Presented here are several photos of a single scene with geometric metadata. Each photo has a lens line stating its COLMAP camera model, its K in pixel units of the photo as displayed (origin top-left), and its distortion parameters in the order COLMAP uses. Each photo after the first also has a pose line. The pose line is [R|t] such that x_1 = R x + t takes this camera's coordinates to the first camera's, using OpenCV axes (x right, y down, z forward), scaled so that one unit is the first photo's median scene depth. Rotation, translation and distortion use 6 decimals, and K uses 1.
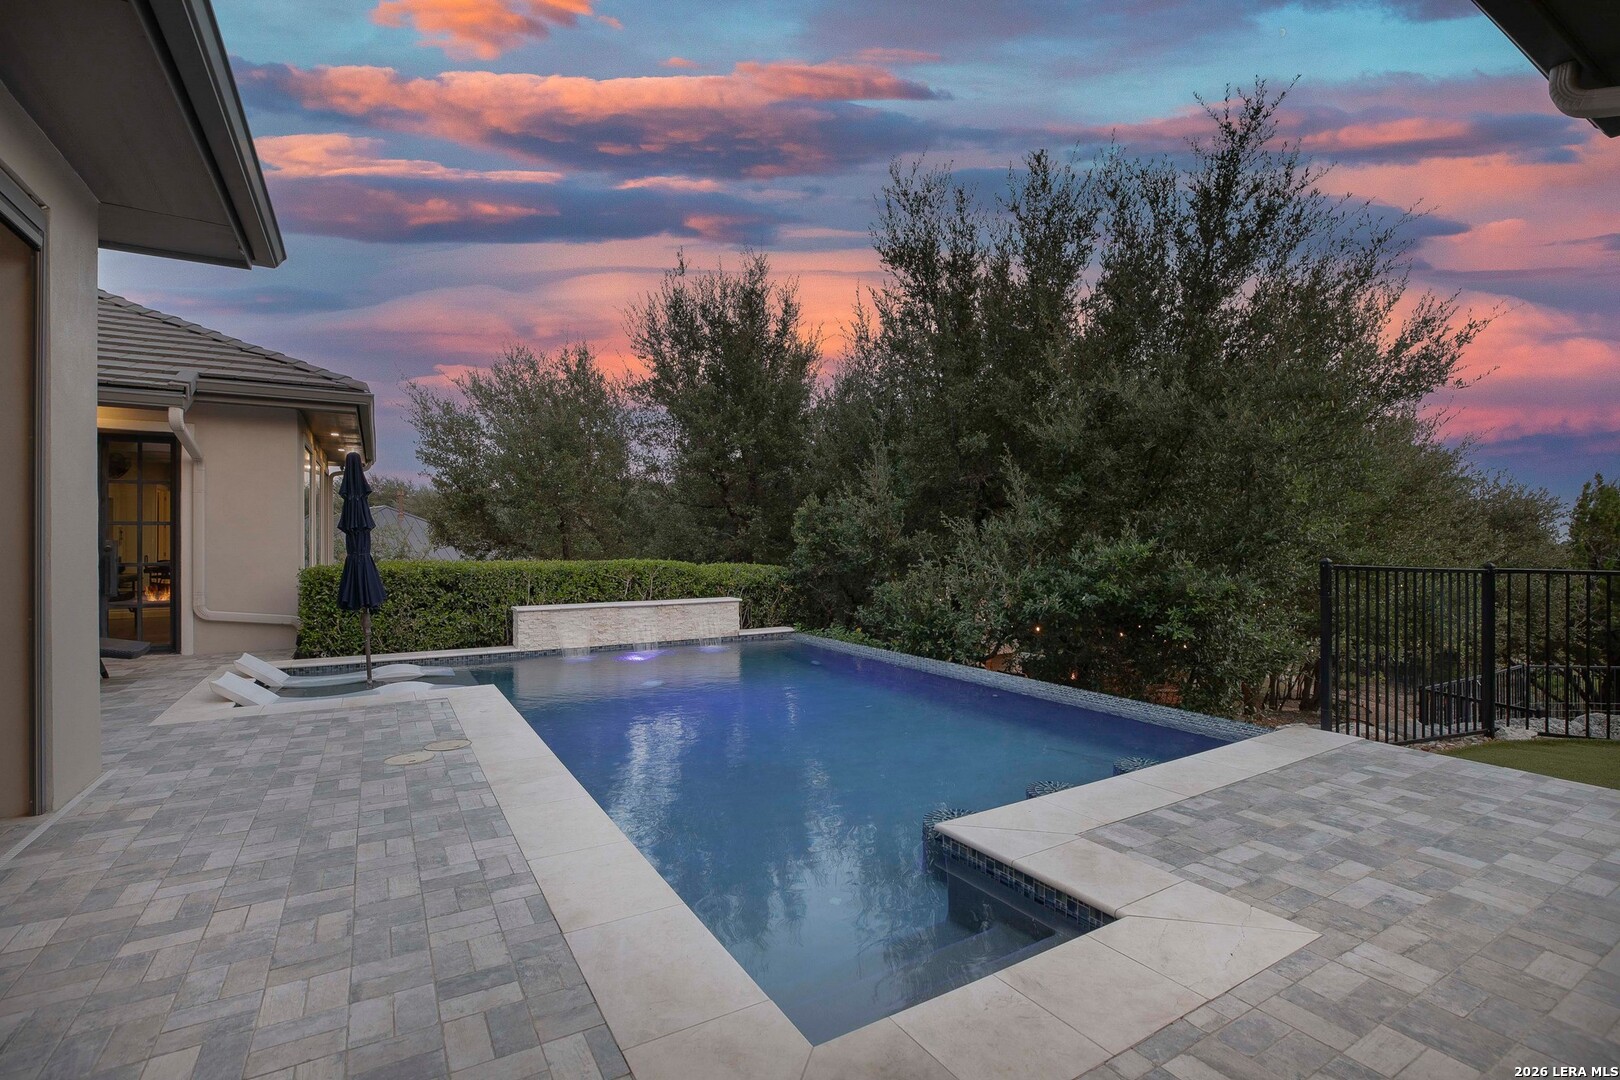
lens RADIAL K [[740.3, 0, 810.0], [0, 740.3, 540.0], [0, 0, 1]] dist [-0.041529, 0.011343]
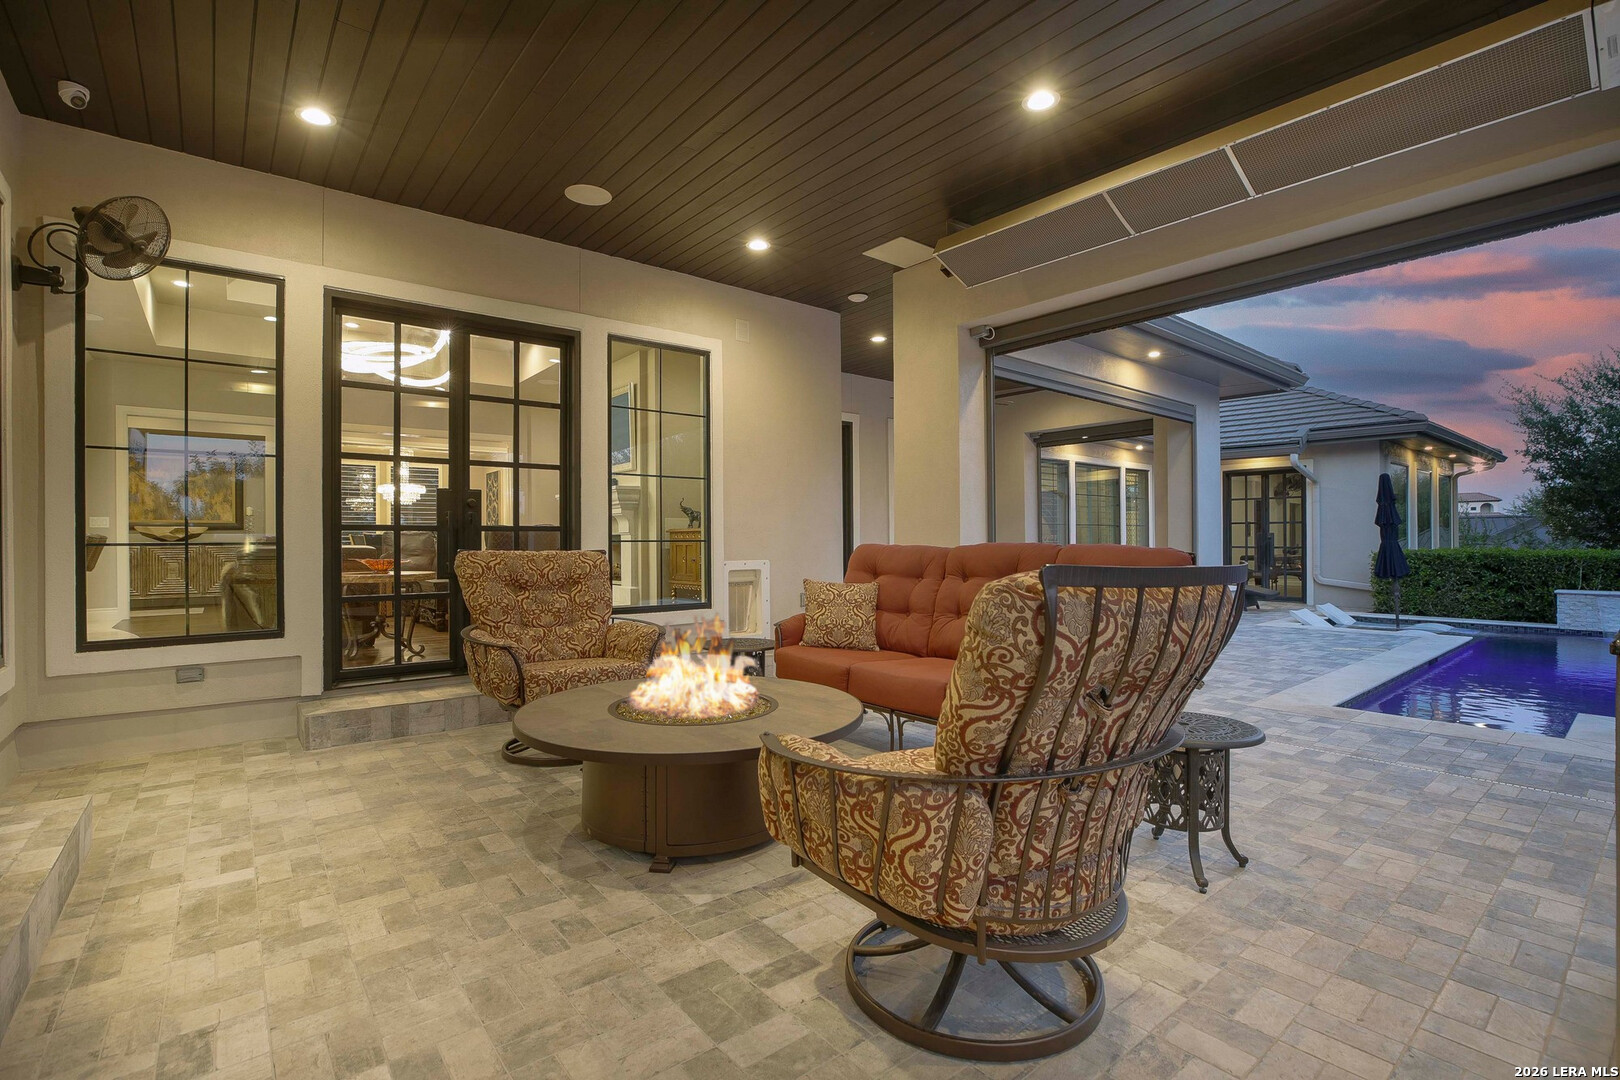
lens RADIAL K [[740.3, 0, 810.0], [0, 740.3, 540.0], [0, 0, 1]] dist [-0.041529, 0.011343]
pose [[0.145684, 0.002900, -0.989327, 0.533098], [0.006262, 0.999973, 0.003853, 0.003611], [0.989311, -0.006757, 0.145662, -0.305235]]
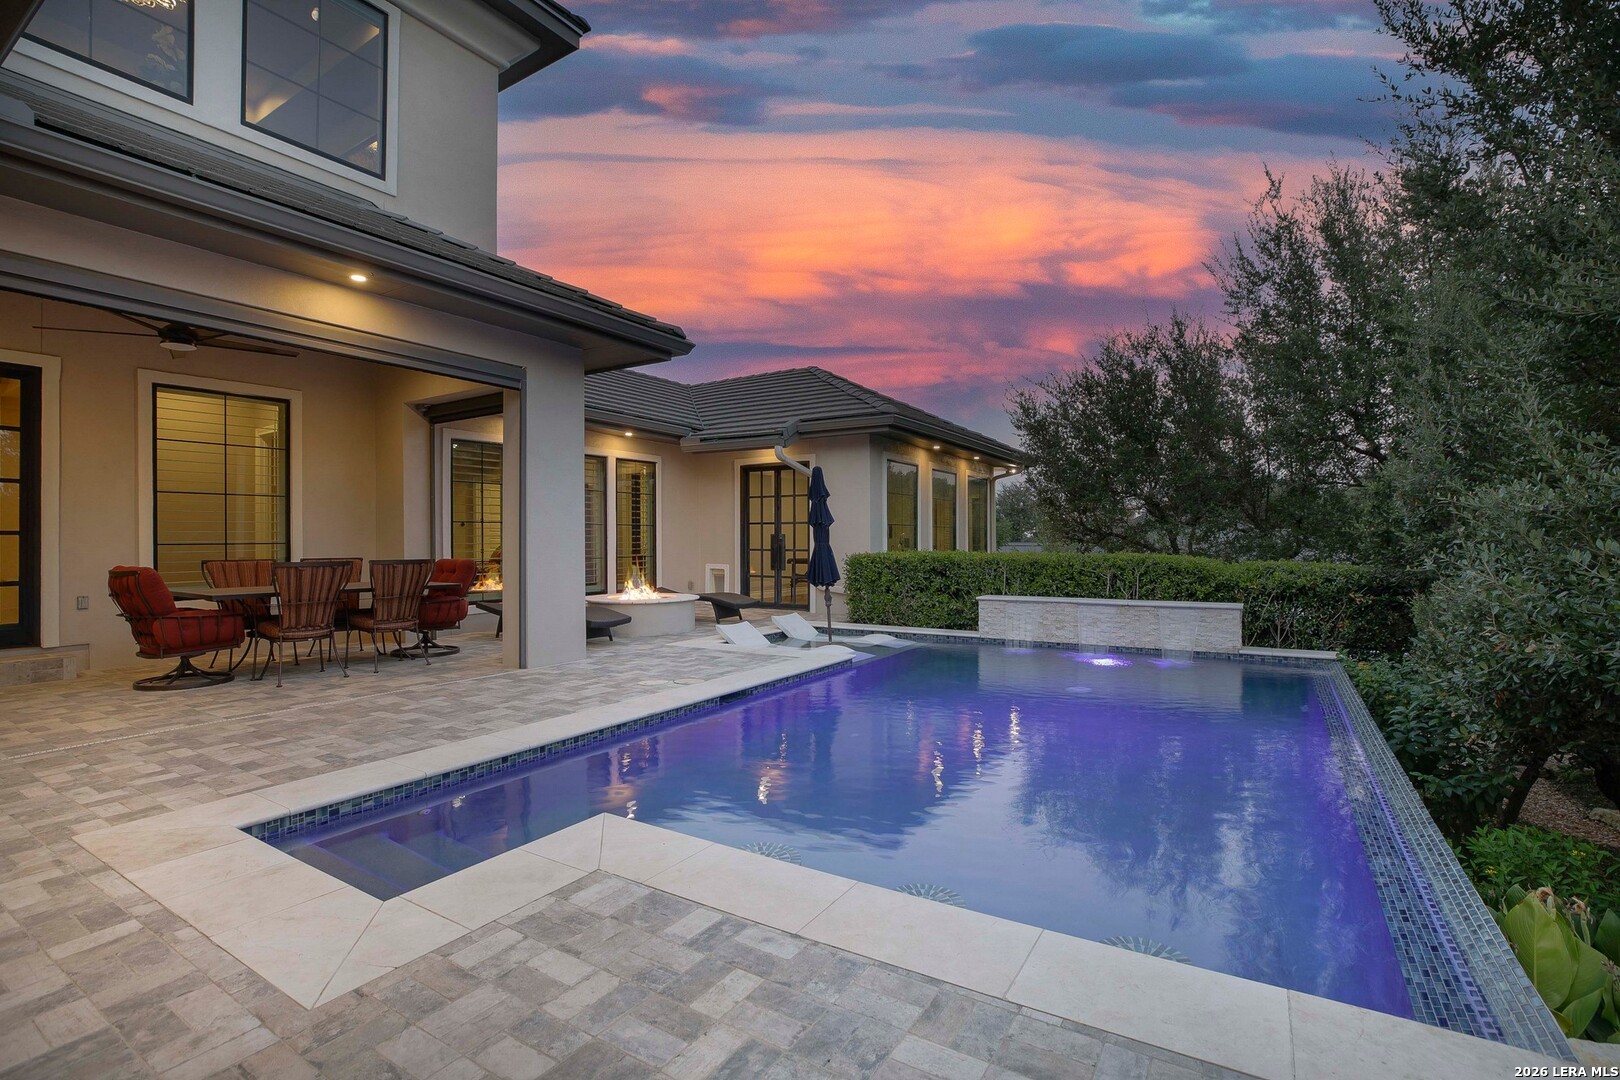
lens RADIAL K [[740.3, 0, 810.0], [0, 740.3, 540.0], [0, 0, 1]] dist [-0.041529, 0.011343]
pose [[0.461180, 0.001847, -0.887304, 0.436784], [0.004360, 0.999981, 0.004348, 0.006006], [0.887296, -0.005874, 0.461164, 0.293659]]
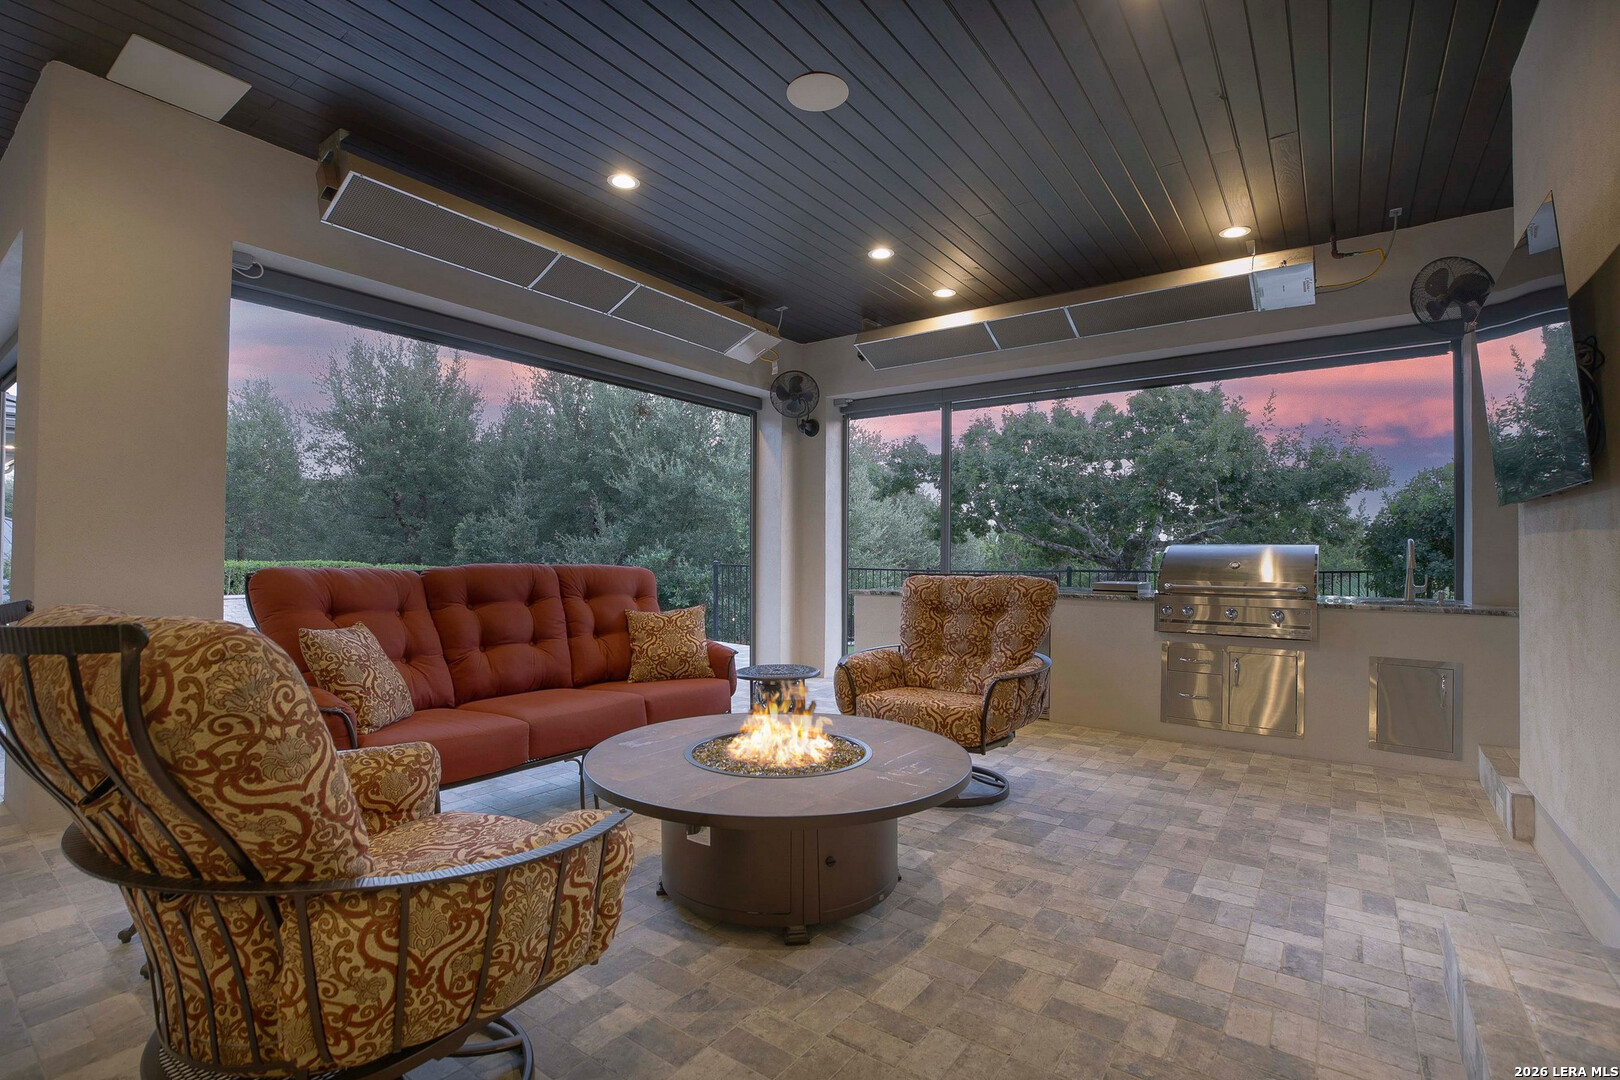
lens RADIAL K [[740.3, 0, 810.0], [0, 740.3, 540.0], [0, 0, 1]] dist [-0.041529, 0.011343]
pose [[0.918119, 0.018132, 0.395891, 0.054458], [-0.013747, 0.999809, -0.013913, -0.004025], [-0.396067, 0.007332, 0.918192, -0.611617]]
